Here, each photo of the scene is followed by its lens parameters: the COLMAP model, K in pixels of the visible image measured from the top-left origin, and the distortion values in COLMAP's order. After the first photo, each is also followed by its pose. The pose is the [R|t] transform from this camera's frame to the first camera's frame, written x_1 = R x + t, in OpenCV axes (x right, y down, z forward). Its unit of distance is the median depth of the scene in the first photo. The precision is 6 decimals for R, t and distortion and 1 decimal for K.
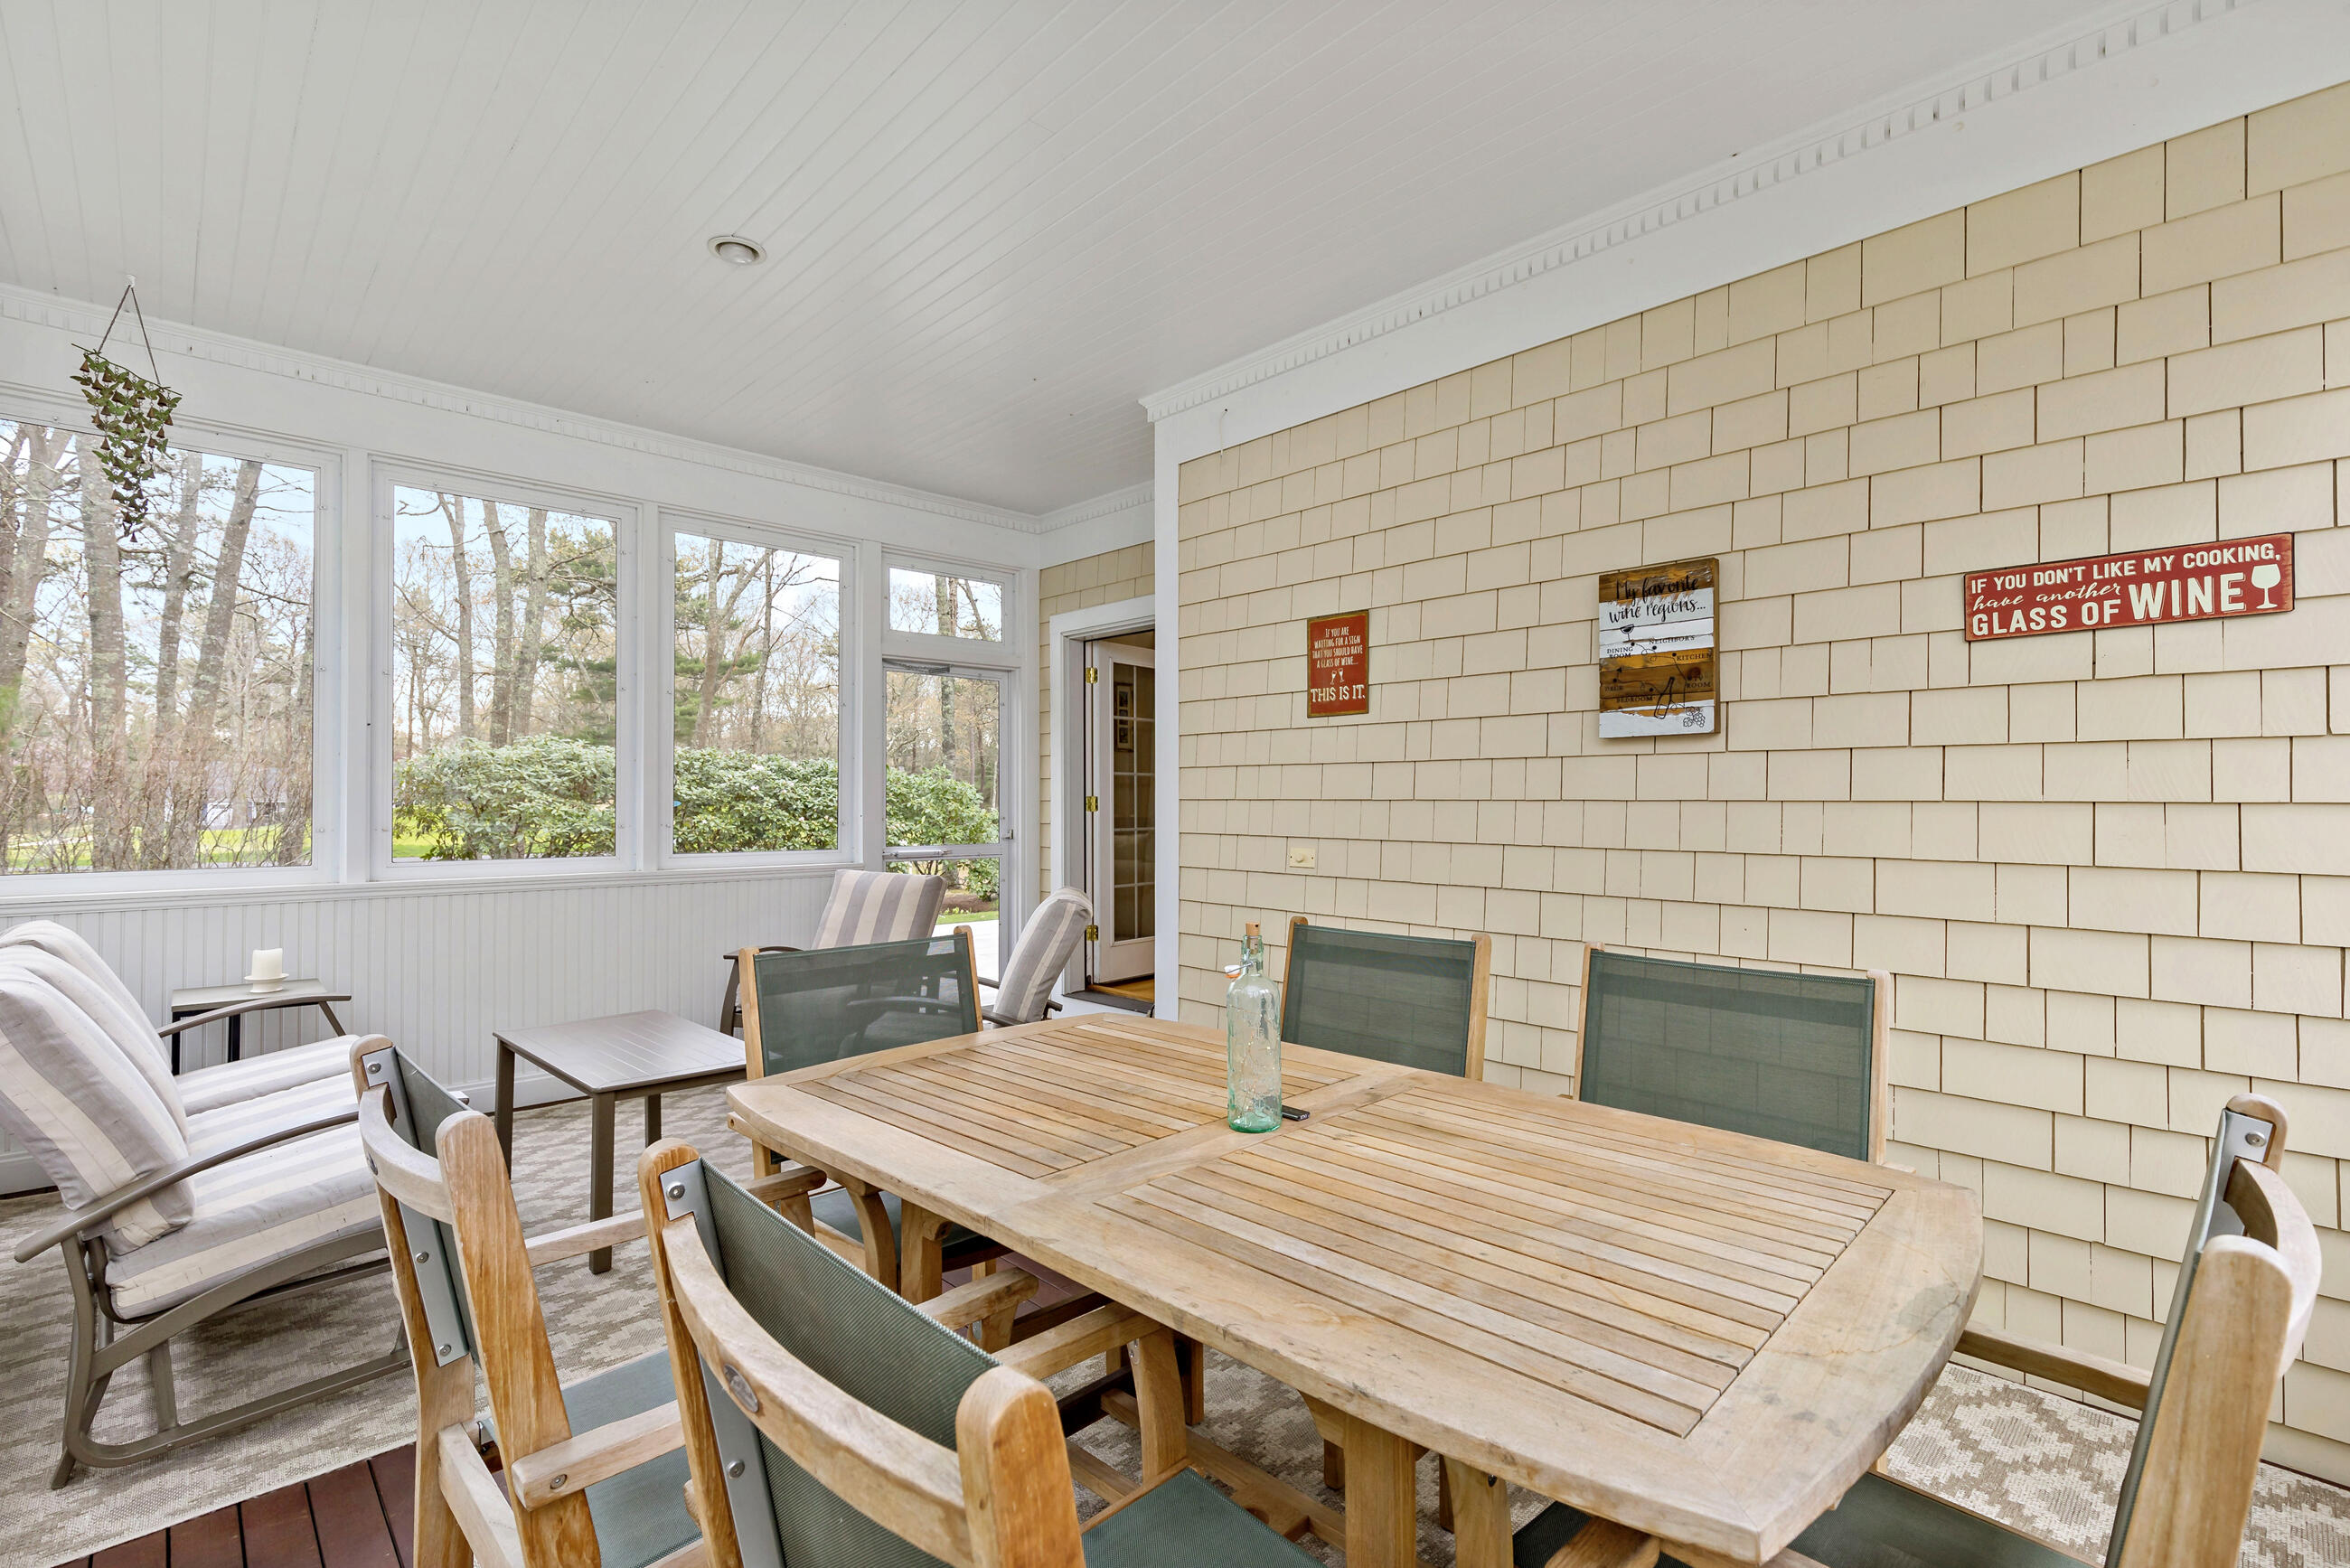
lens RADIAL K [[1073.4, 0, 1187.6], [0, 1073.4, 786.6], [0, 0, 1]] dist [-0.001756, -0.000050]
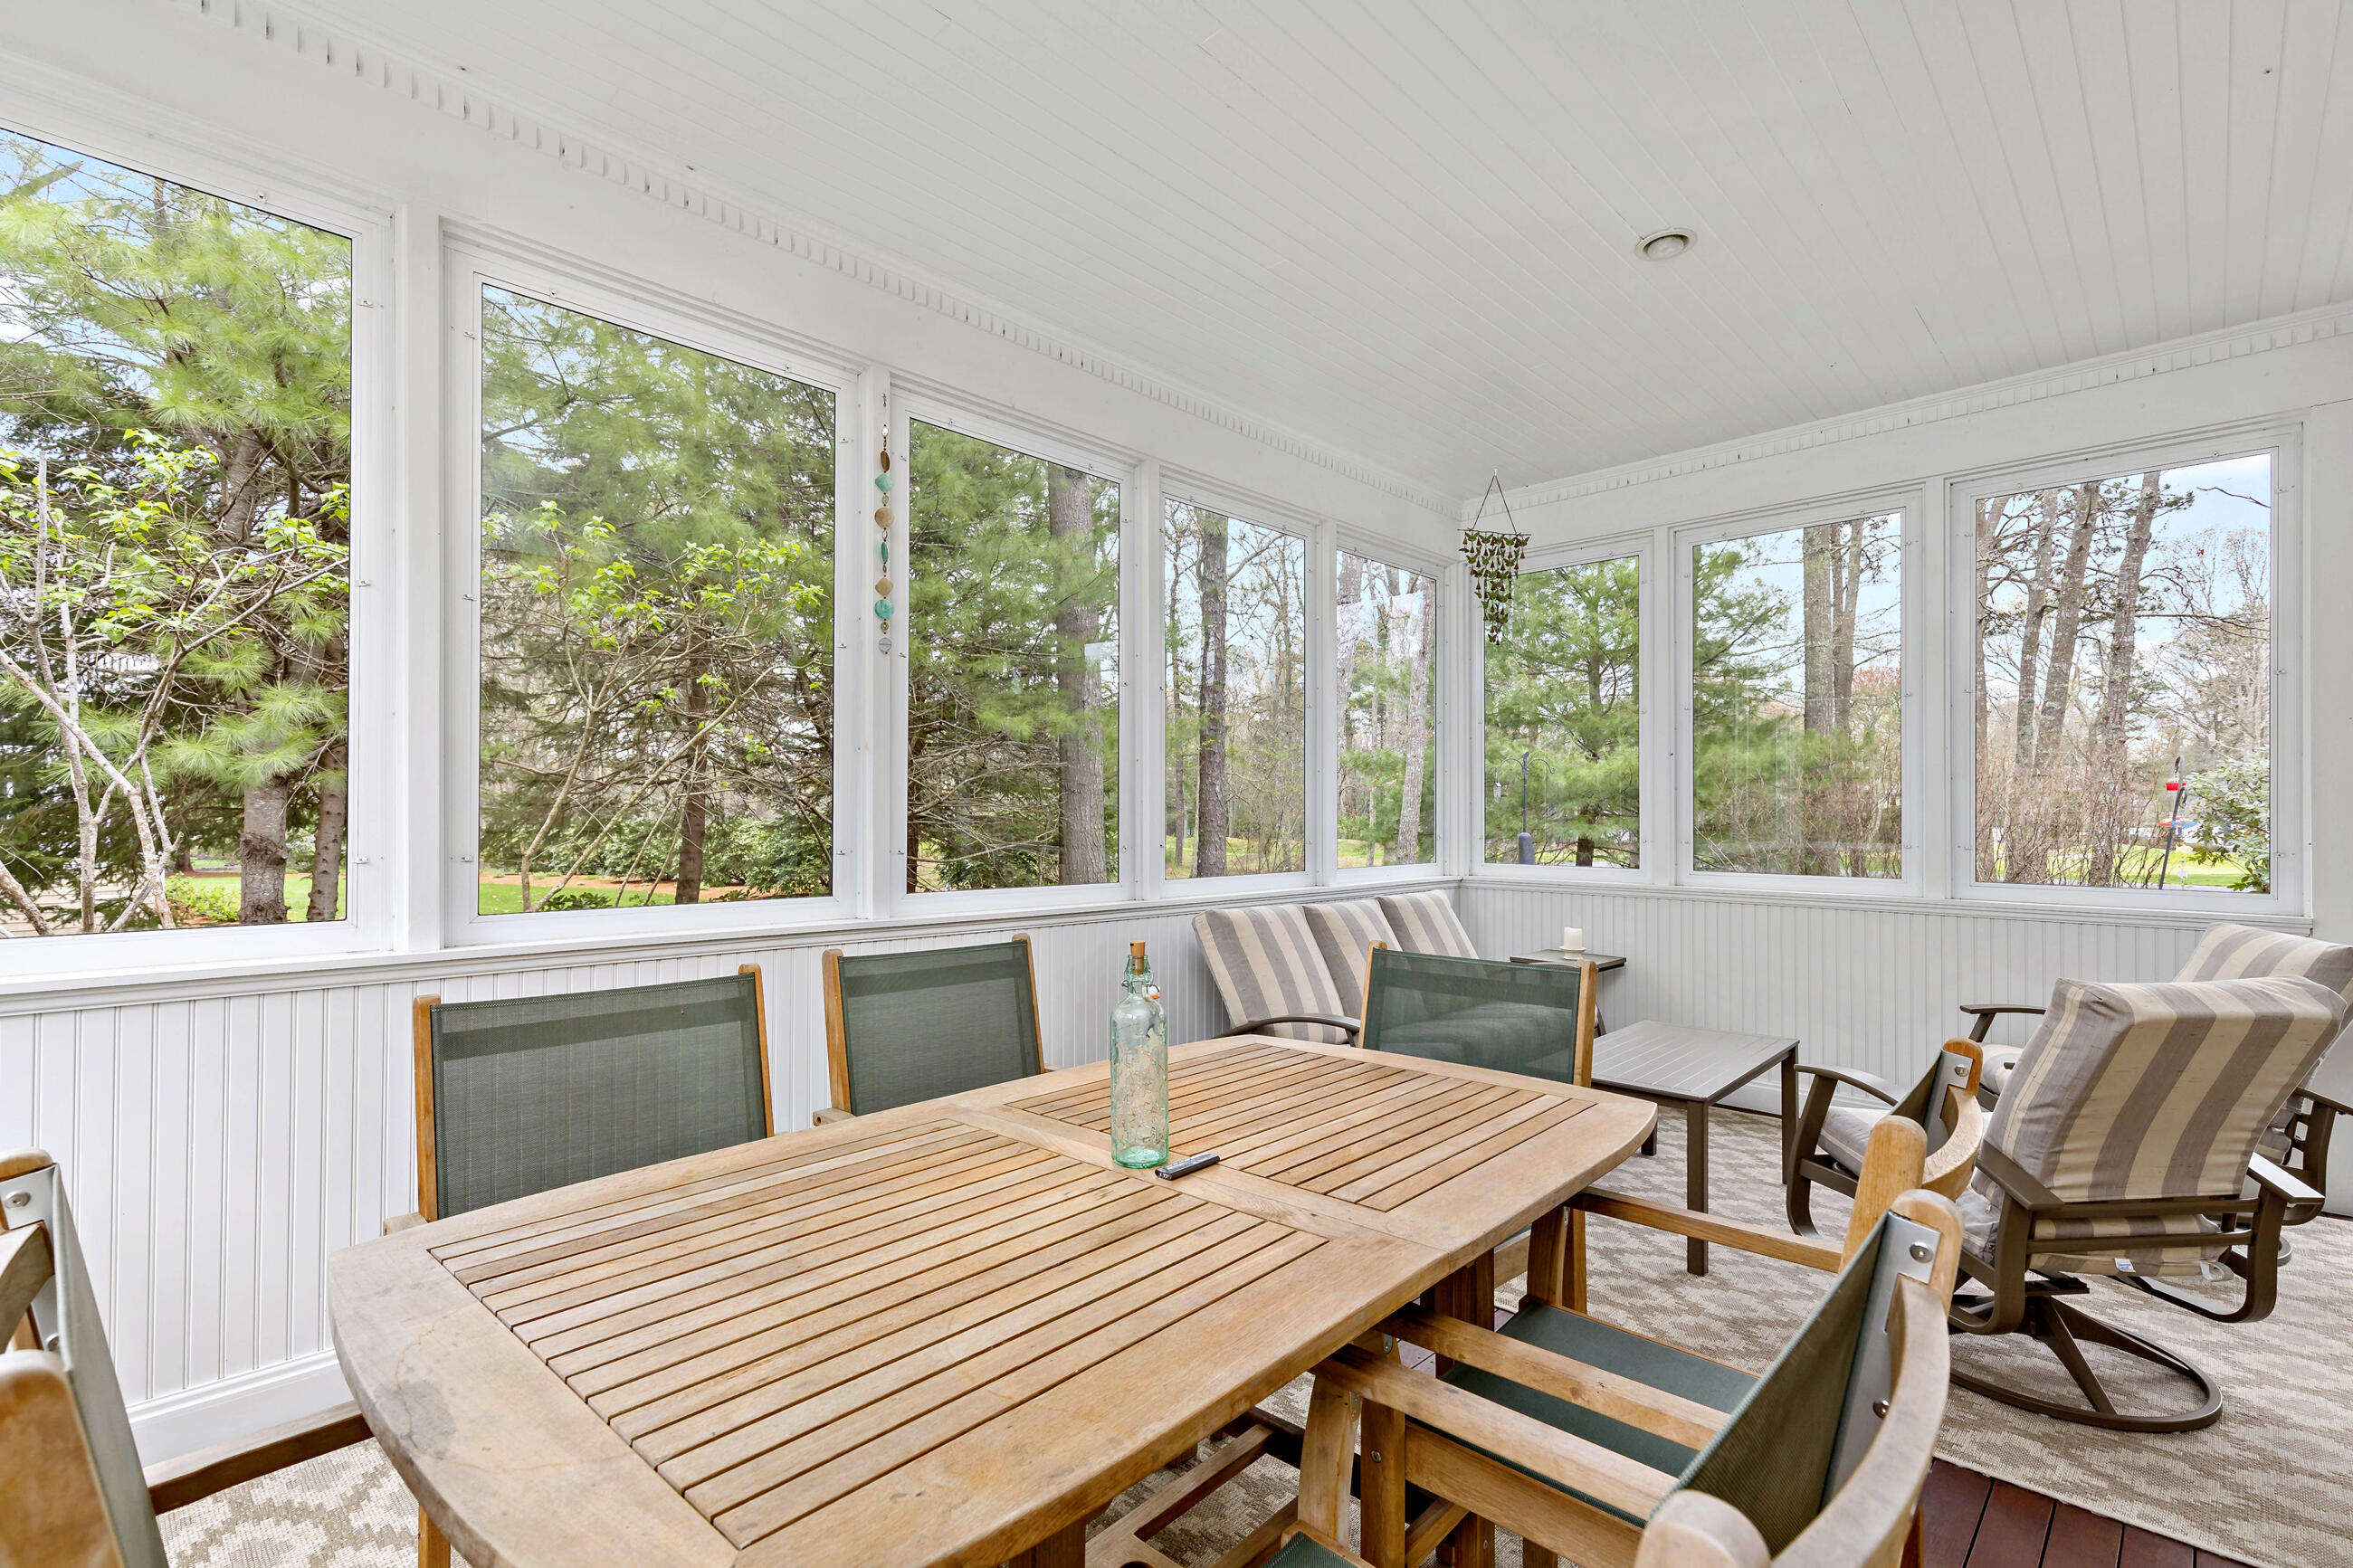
lens RADIAL K [[1074.7, 0, 1188.8], [0, 1074.7, 803.5], [0, 0, 1]] dist [-0.001756, -0.000050]
pose [[0.042955, -0.013037, -0.998992, 0.406126], [0.008938, 0.999880, -0.012664, 0.007740], [0.999037, -0.008385, 0.043066, 0.408915]]
